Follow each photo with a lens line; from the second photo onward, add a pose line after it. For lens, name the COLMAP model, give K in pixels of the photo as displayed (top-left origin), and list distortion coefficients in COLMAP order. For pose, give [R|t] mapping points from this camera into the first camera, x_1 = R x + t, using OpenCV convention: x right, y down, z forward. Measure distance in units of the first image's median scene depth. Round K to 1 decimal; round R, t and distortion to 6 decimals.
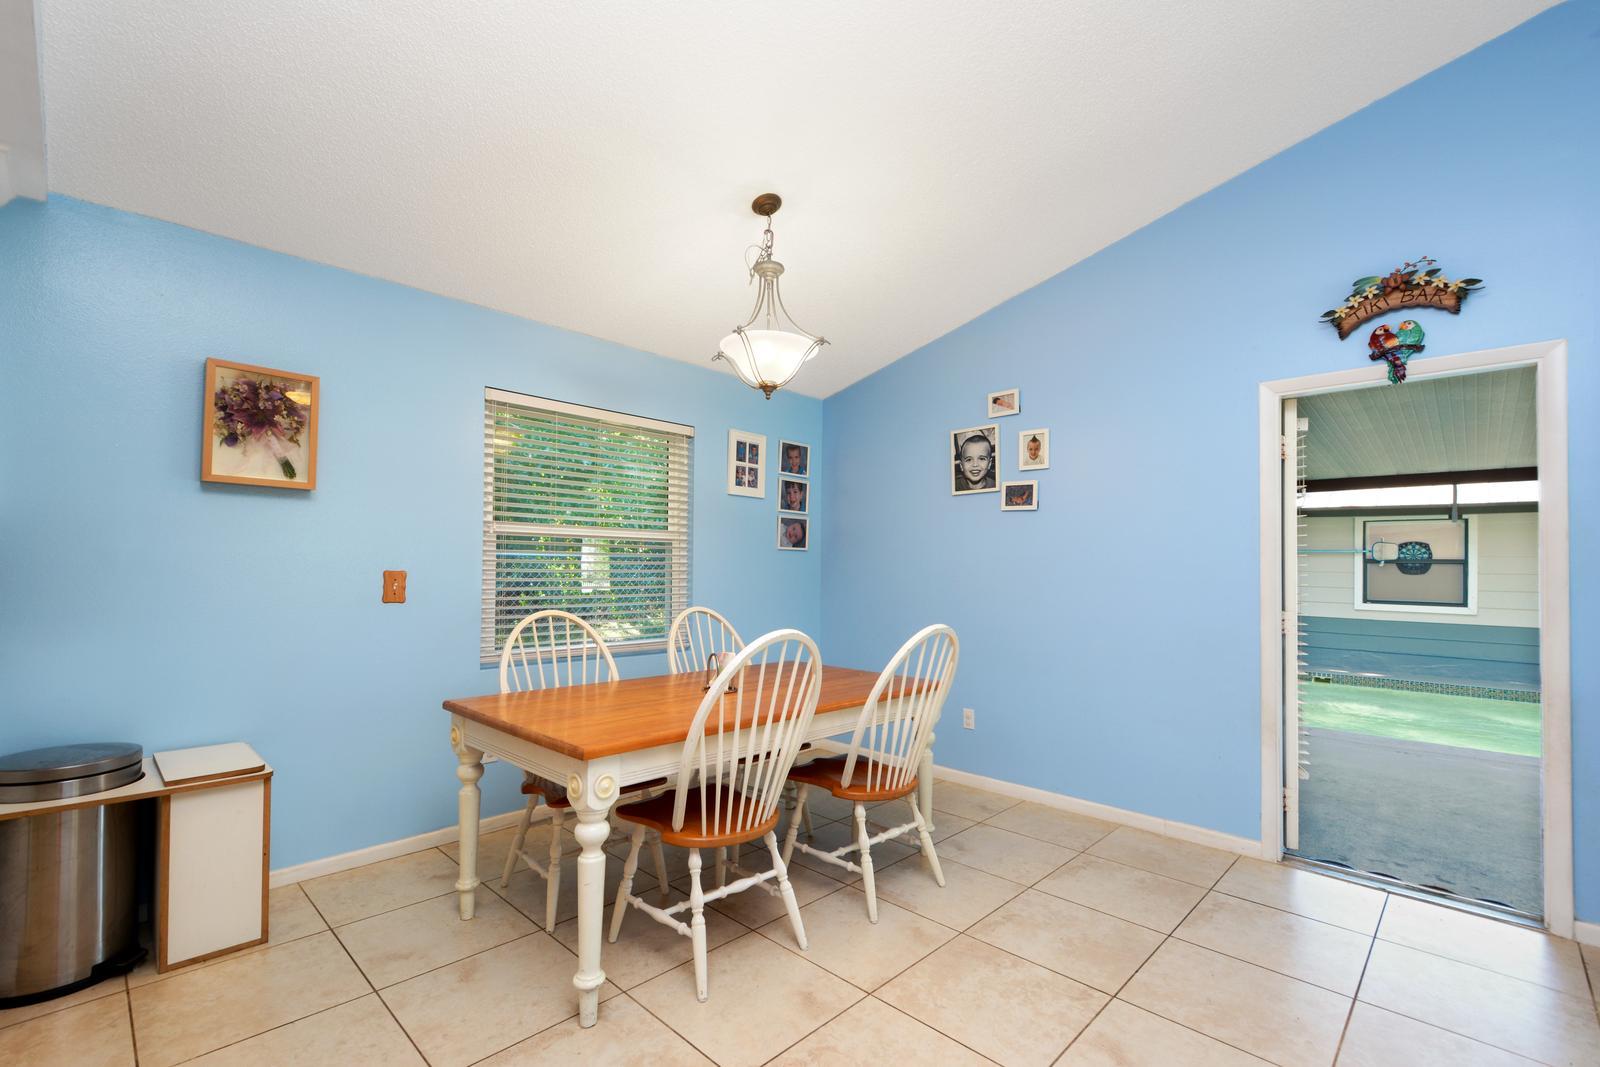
lens RADIAL K [[695.3, 0, 797.1], [0, 695.3, 558.1], [0, 0, 1]] dist [0.002588, 0.000153]
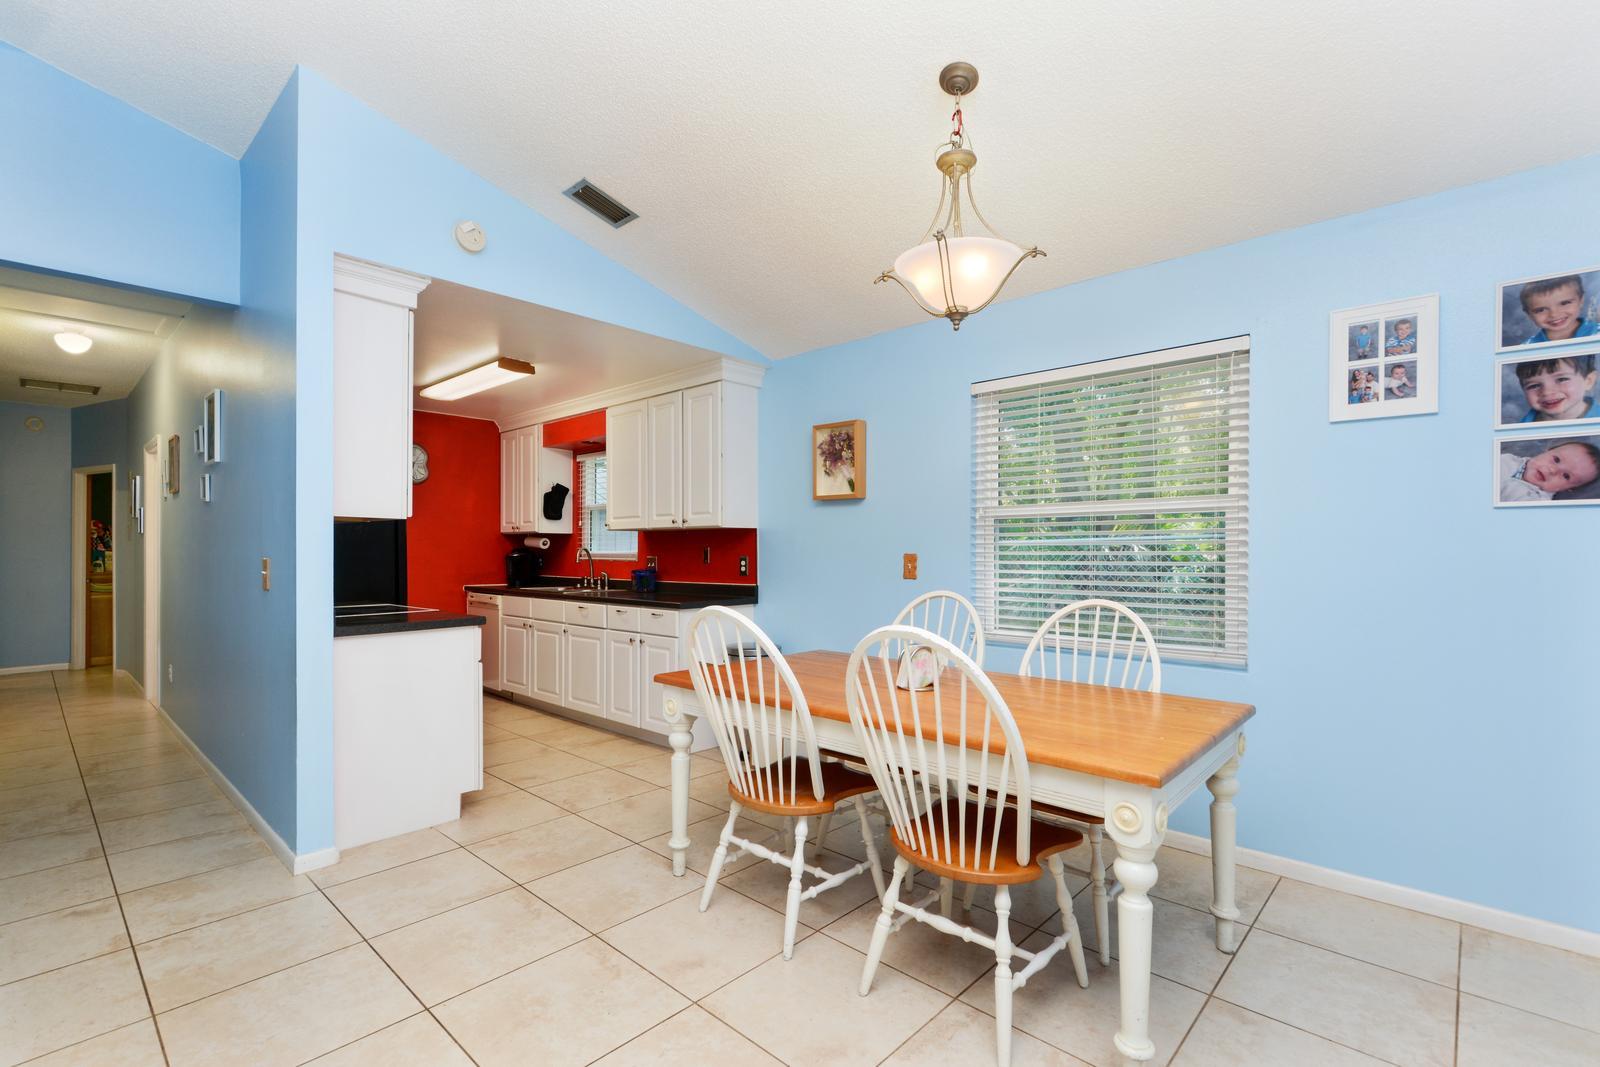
lens RADIAL K [[732.3, 0, 796.4], [0, 732.3, 560.5], [0, 0, 1]] dist [-0.017411, -0.000007]
pose [[0.016071, 0.000577, -0.999871, 0.584288], [0.016323, 0.999866, 0.000840, 0.020394], [0.999738, -0.016334, 0.016060, 0.607176]]
